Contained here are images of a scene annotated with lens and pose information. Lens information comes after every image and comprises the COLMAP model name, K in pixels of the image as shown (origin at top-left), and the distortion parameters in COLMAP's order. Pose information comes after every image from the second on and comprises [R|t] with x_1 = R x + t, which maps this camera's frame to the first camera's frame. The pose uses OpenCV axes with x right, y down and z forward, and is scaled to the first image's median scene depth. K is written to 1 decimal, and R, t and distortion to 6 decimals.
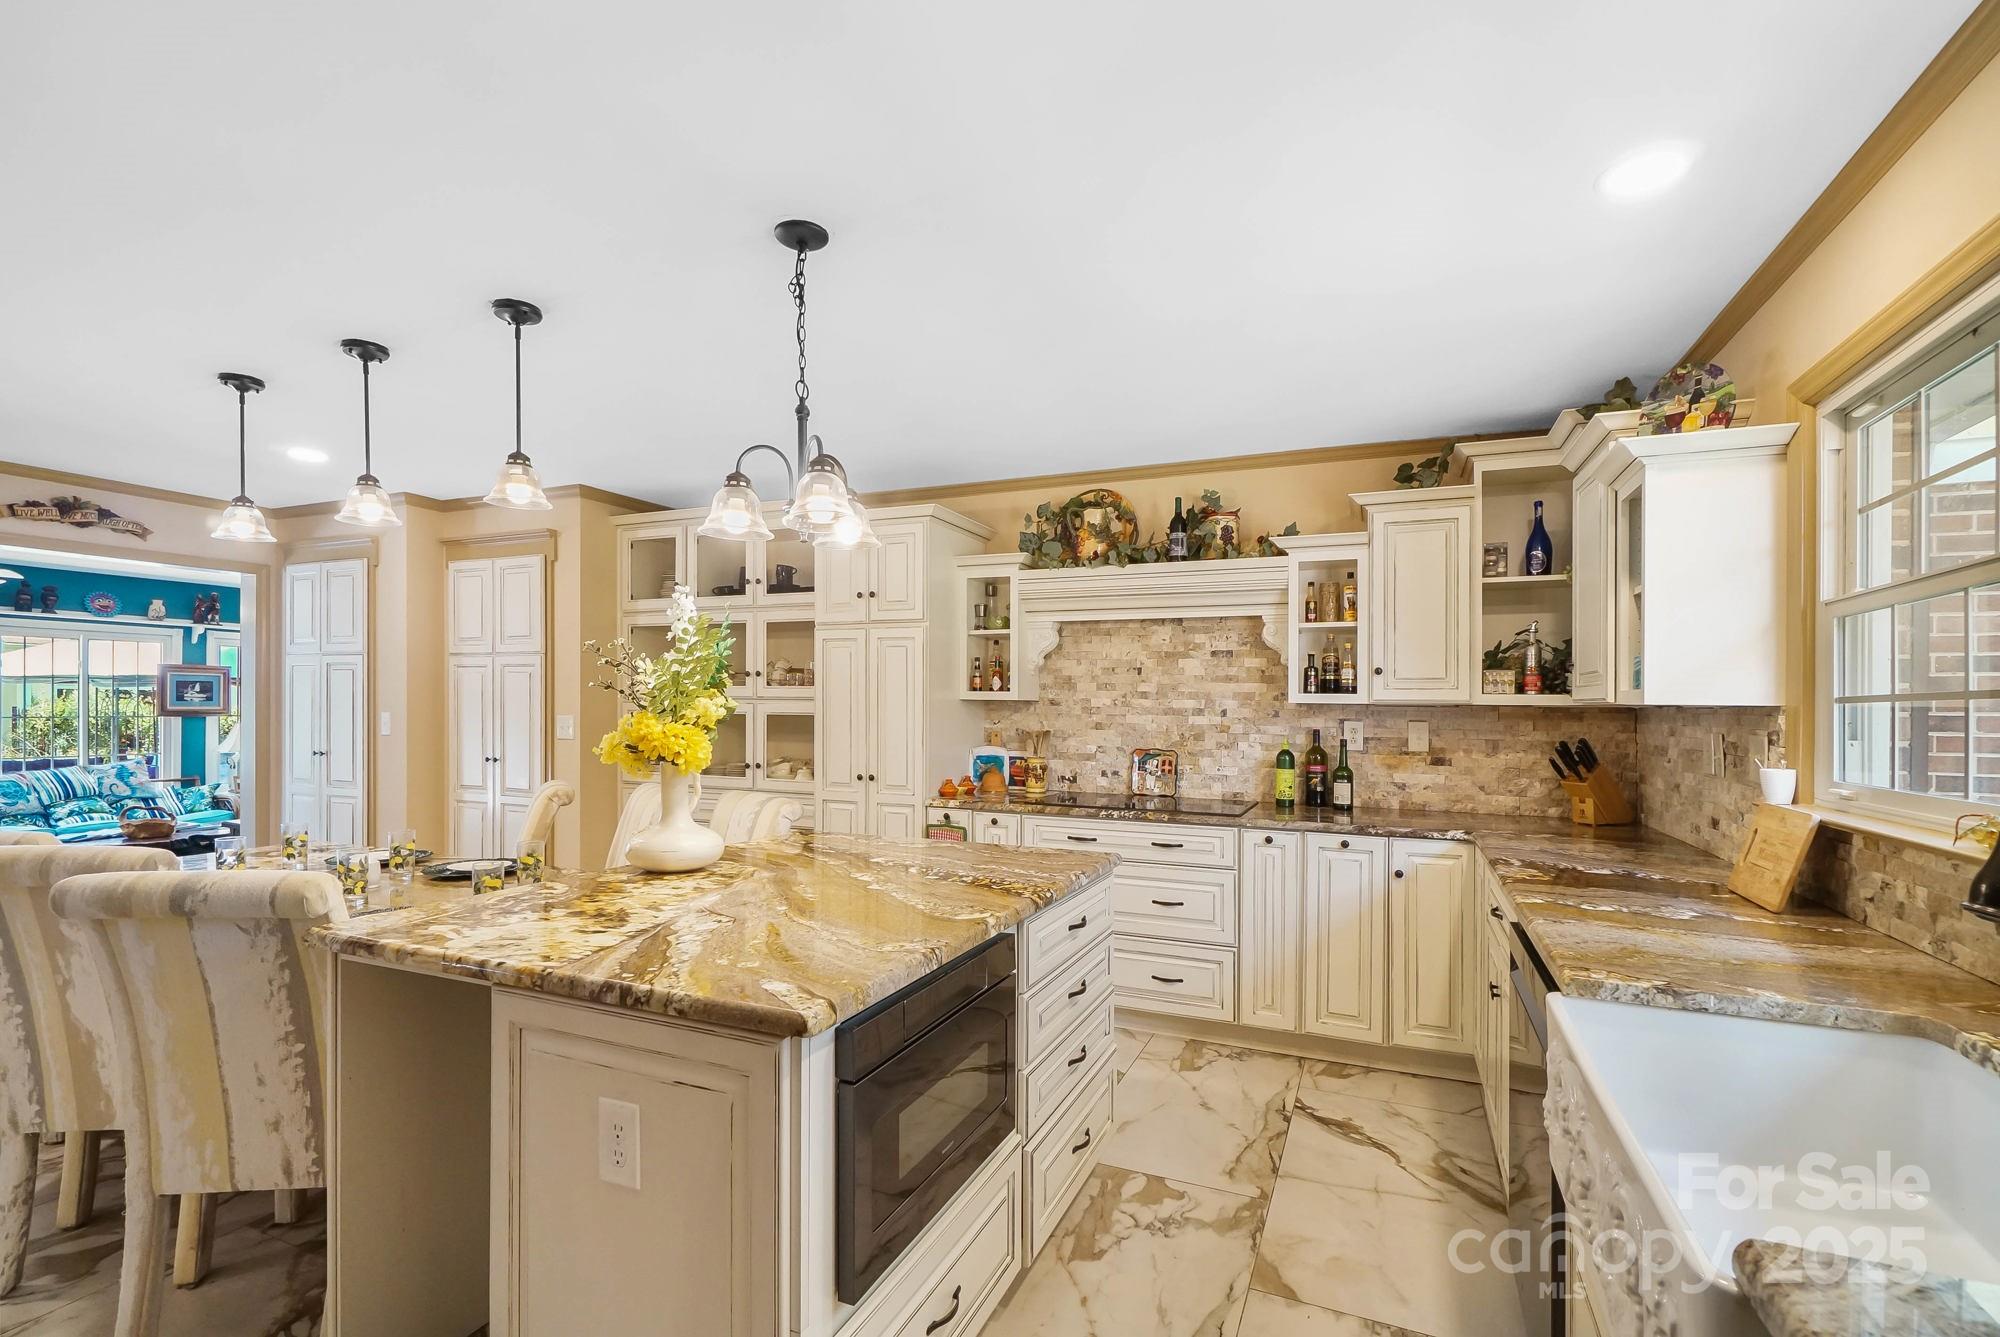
lens RADIAL K [[904.7, 0, 999.0], [0, 904.7, 709.7], [0, 0, 1]] dist [0.000910, -0.000317]
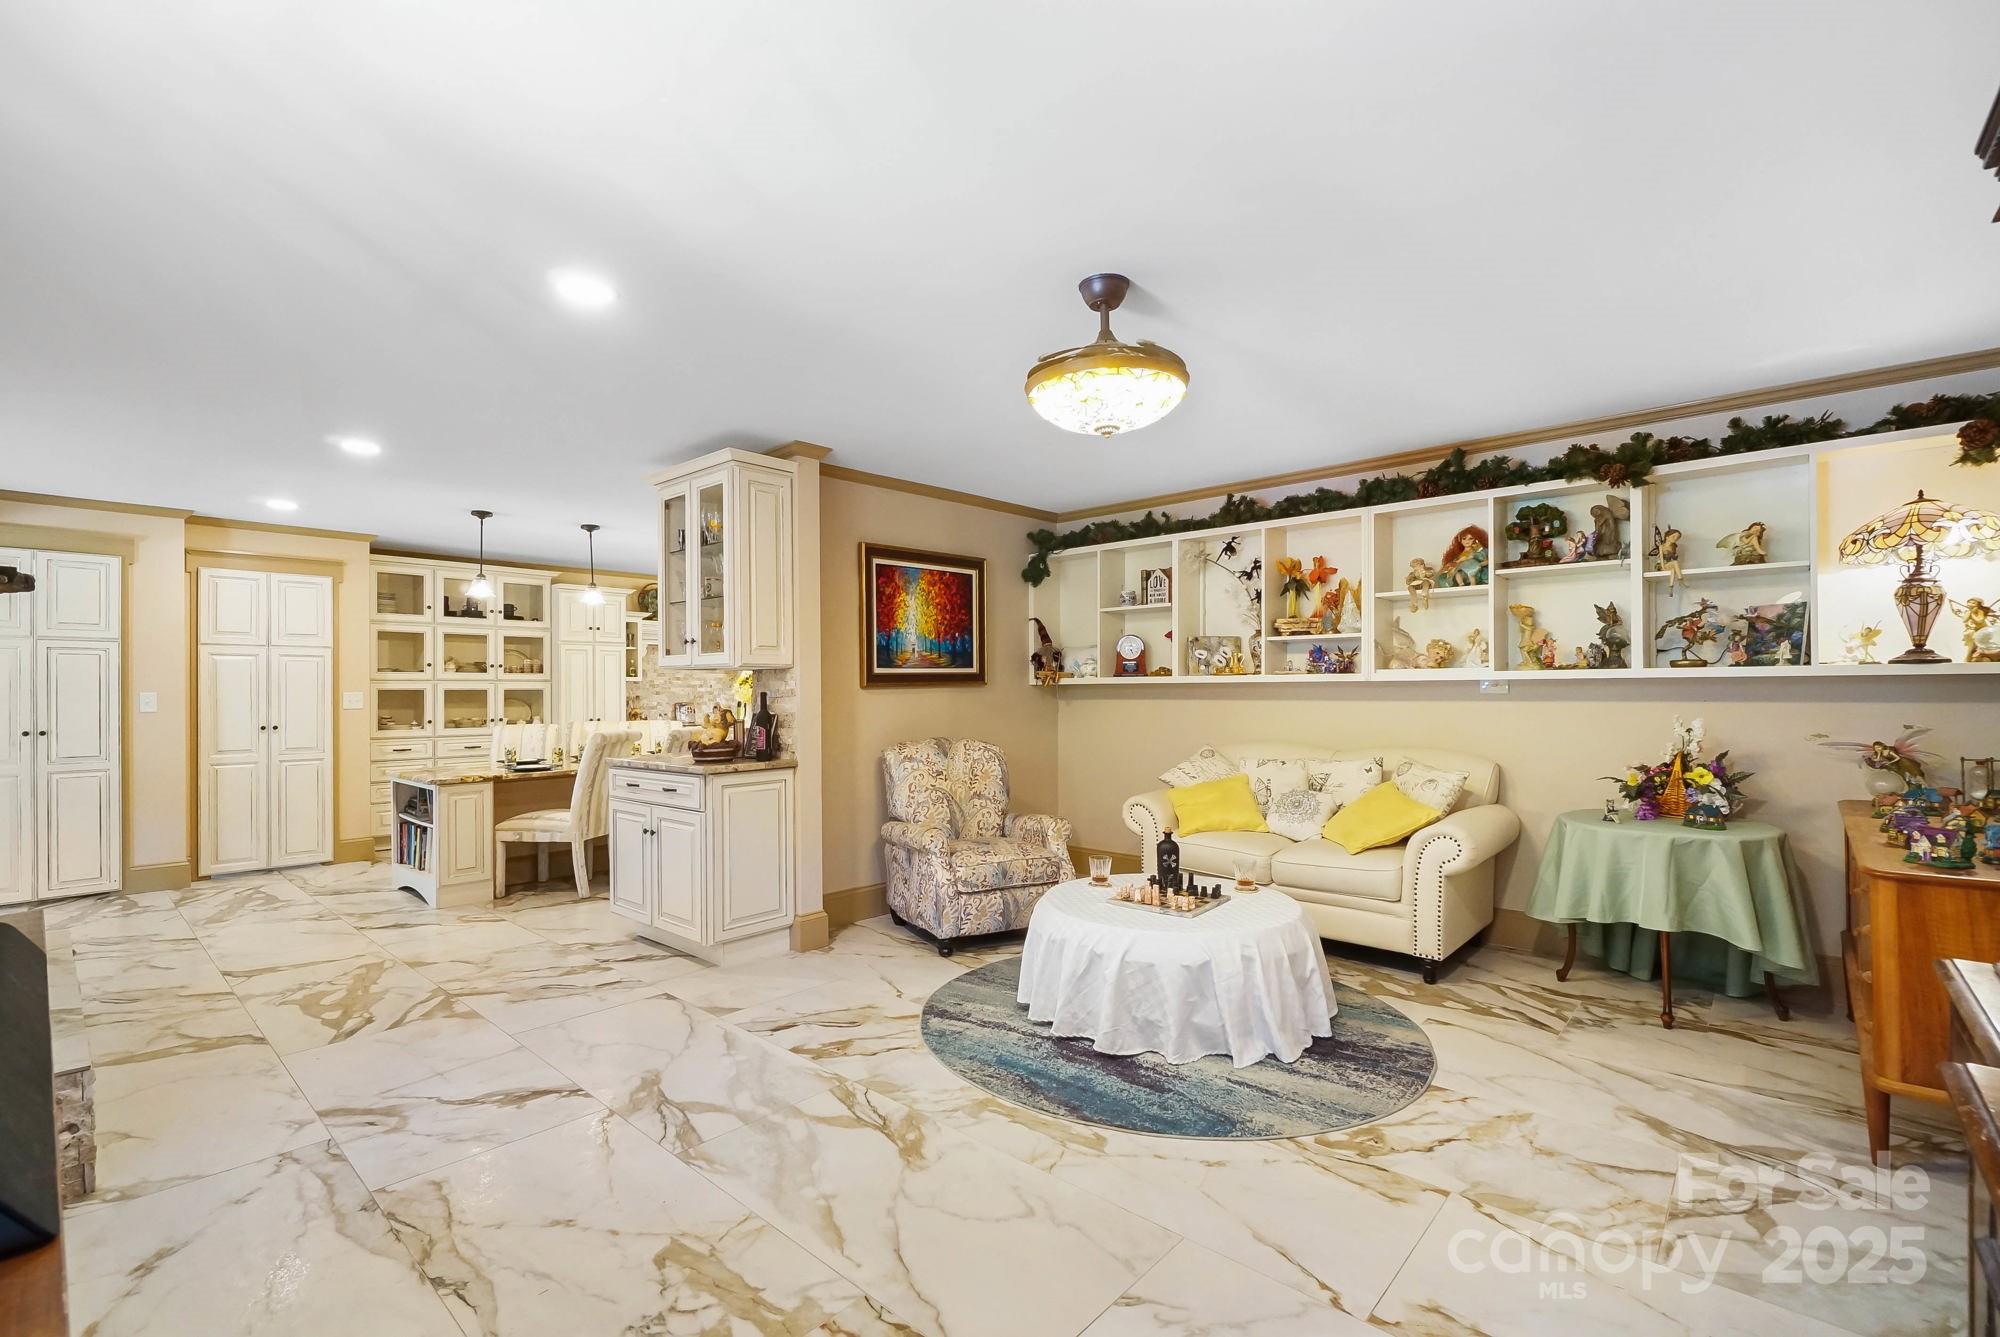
lens RADIAL K [[872.2, 0, 990.2], [0, 872.2, 688.6], [0, 0, 1]] dist [0.002056, -0.000048]
pose [[0.339916, -0.010695, 0.940395, -1.635366], [0.003892, 0.999943, 0.009965, -0.010706], [-0.940448, 0.000272, 0.339939, -0.467627]]
